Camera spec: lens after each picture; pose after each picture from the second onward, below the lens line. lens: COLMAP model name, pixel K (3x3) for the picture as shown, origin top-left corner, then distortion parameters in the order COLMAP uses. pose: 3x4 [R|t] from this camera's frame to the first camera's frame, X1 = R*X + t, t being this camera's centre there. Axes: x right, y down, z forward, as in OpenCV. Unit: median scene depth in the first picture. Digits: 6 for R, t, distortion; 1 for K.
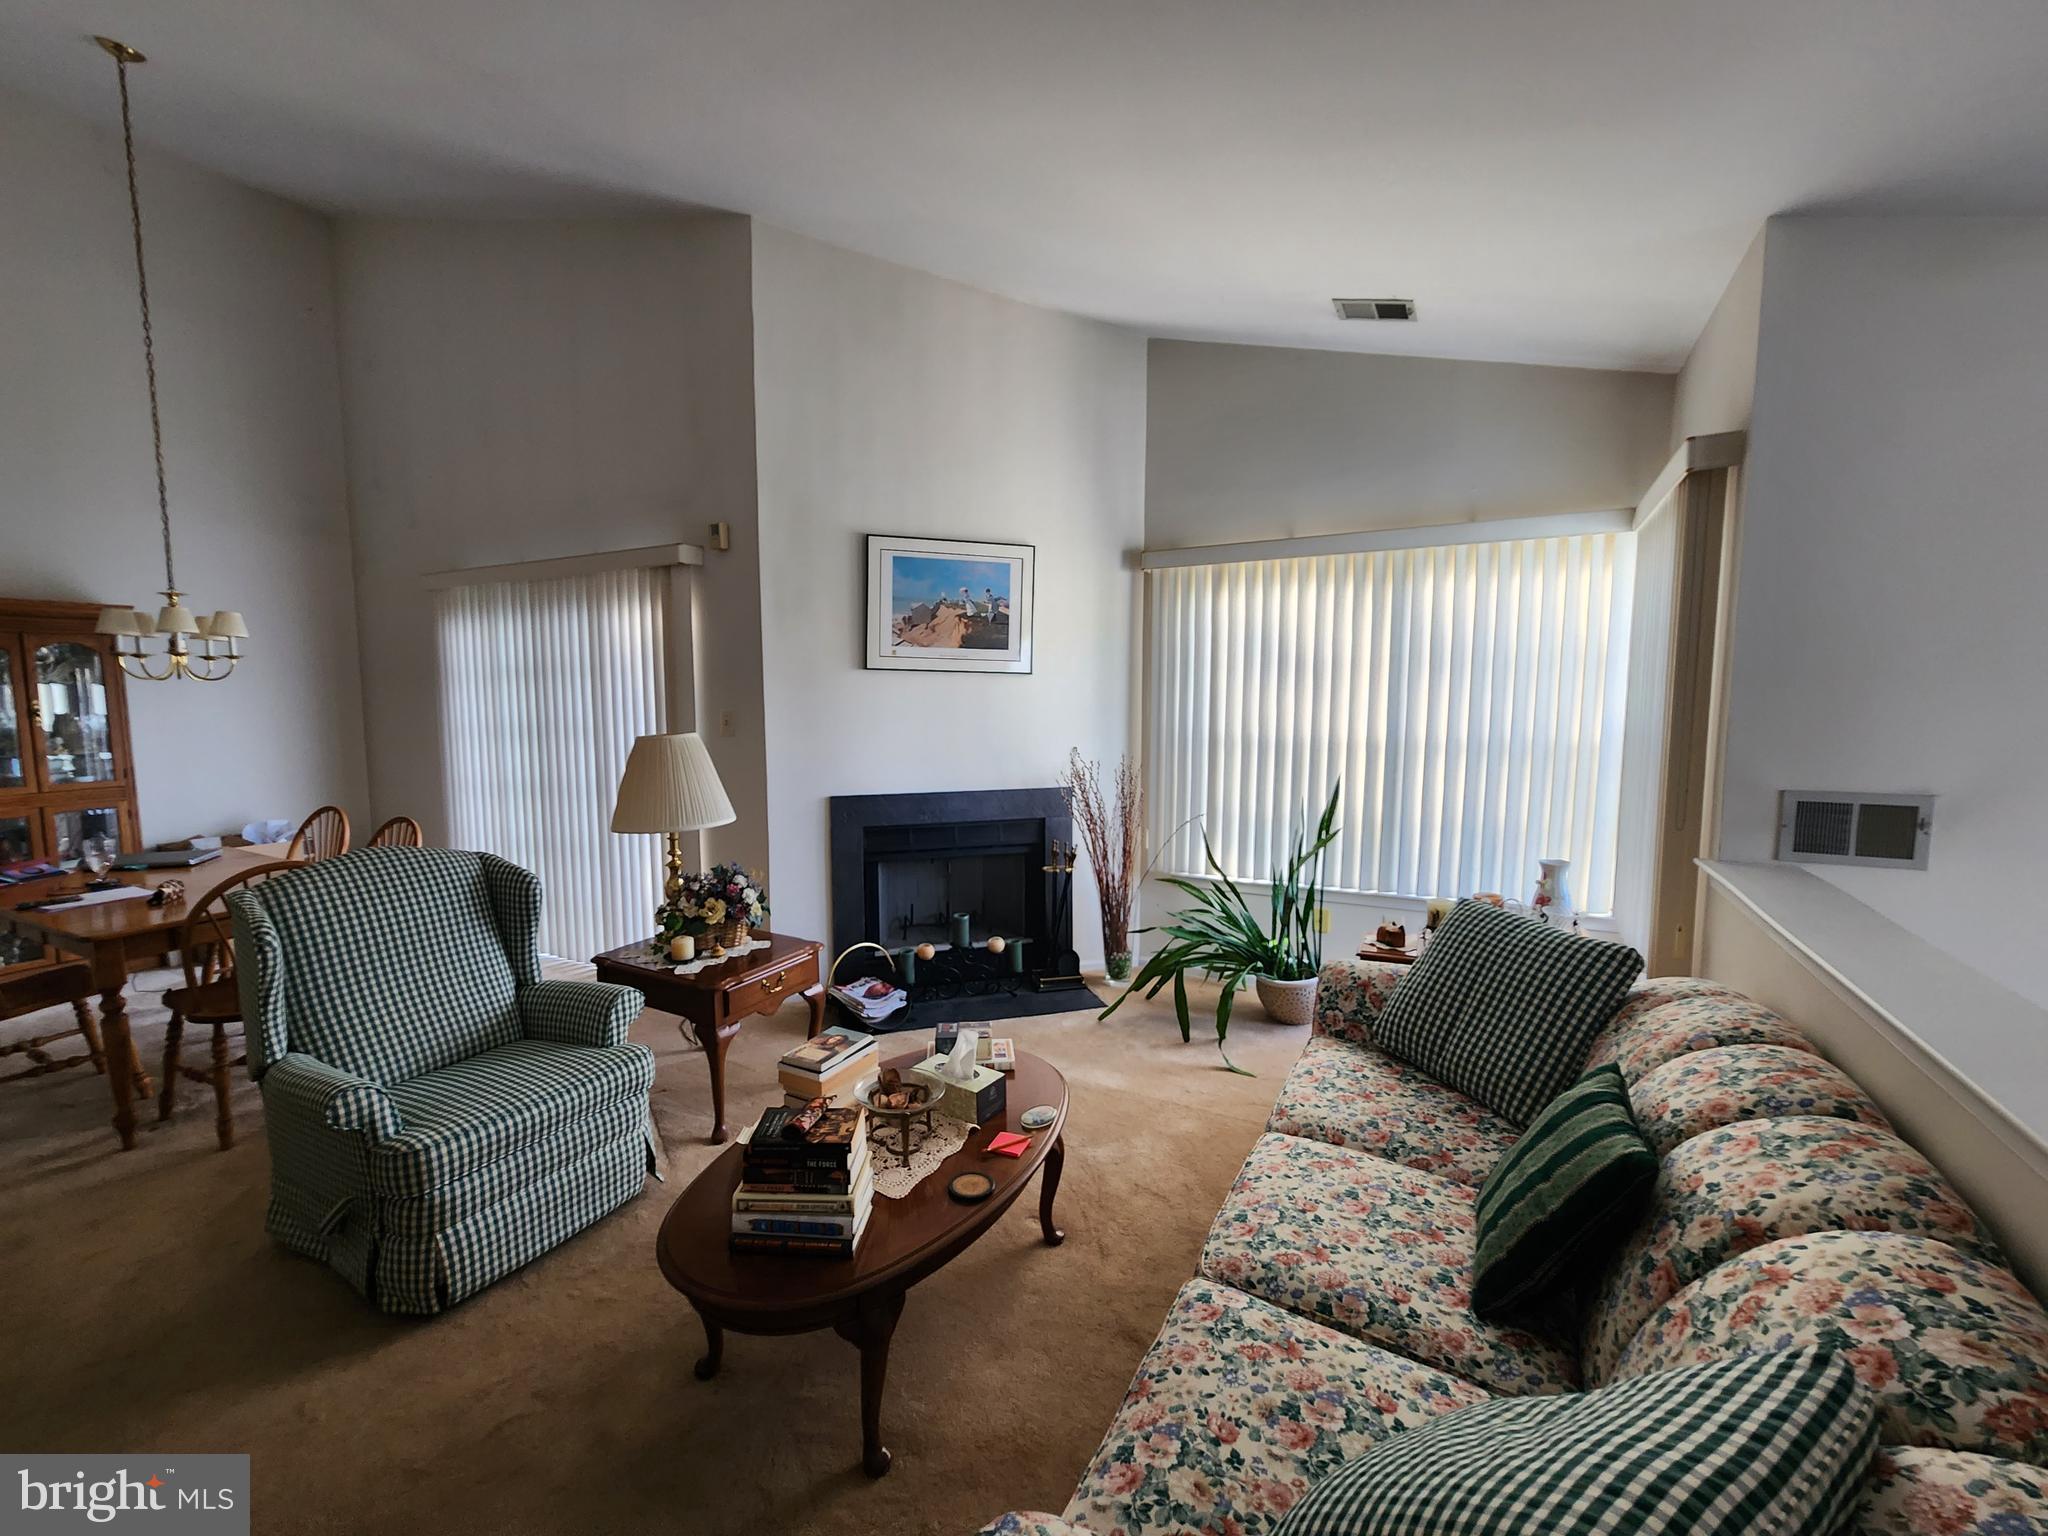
lens RADIAL K [[844.6, 0, 994.8], [0, 844.6, 776.8], [0, 0, 1]] dist [0.003528, -0.001684]
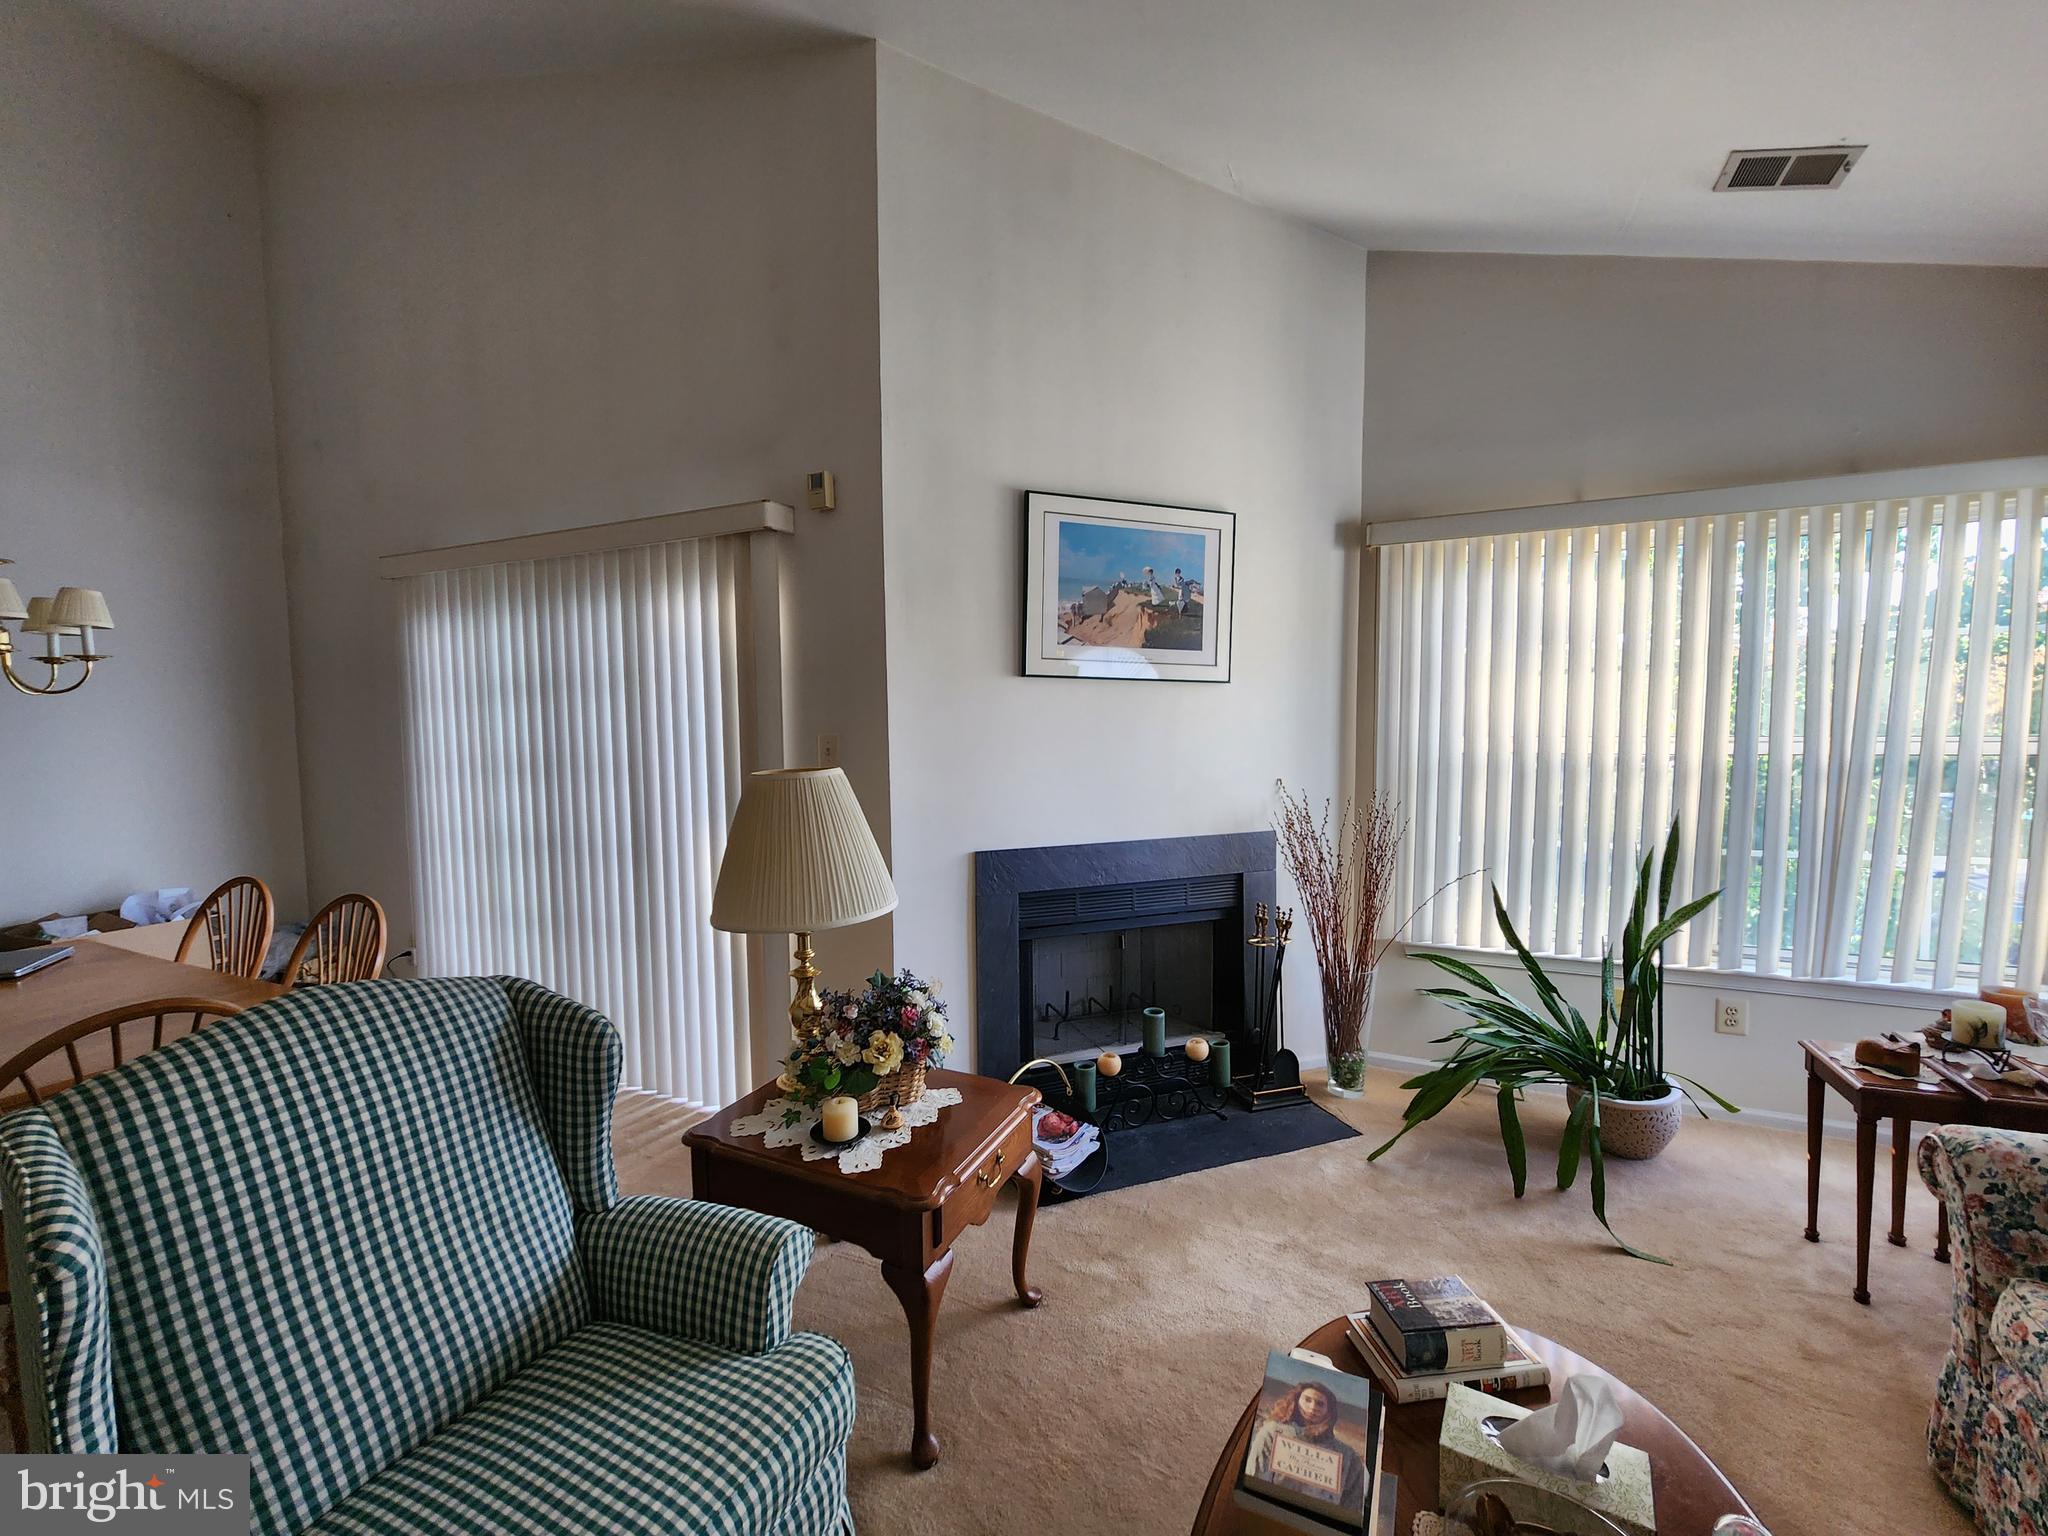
lens RADIAL K [[844.6, 0, 1016.5], [0, 844.6, 778.8], [0, 0, 1]] dist [0.003528, -0.001684]
pose [[0.997875, -0.011138, 0.064192, -0.226650], [0.012850, 0.999571, -0.026320, -0.021445], [-0.063871, 0.027089, 0.997590, 0.303407]]
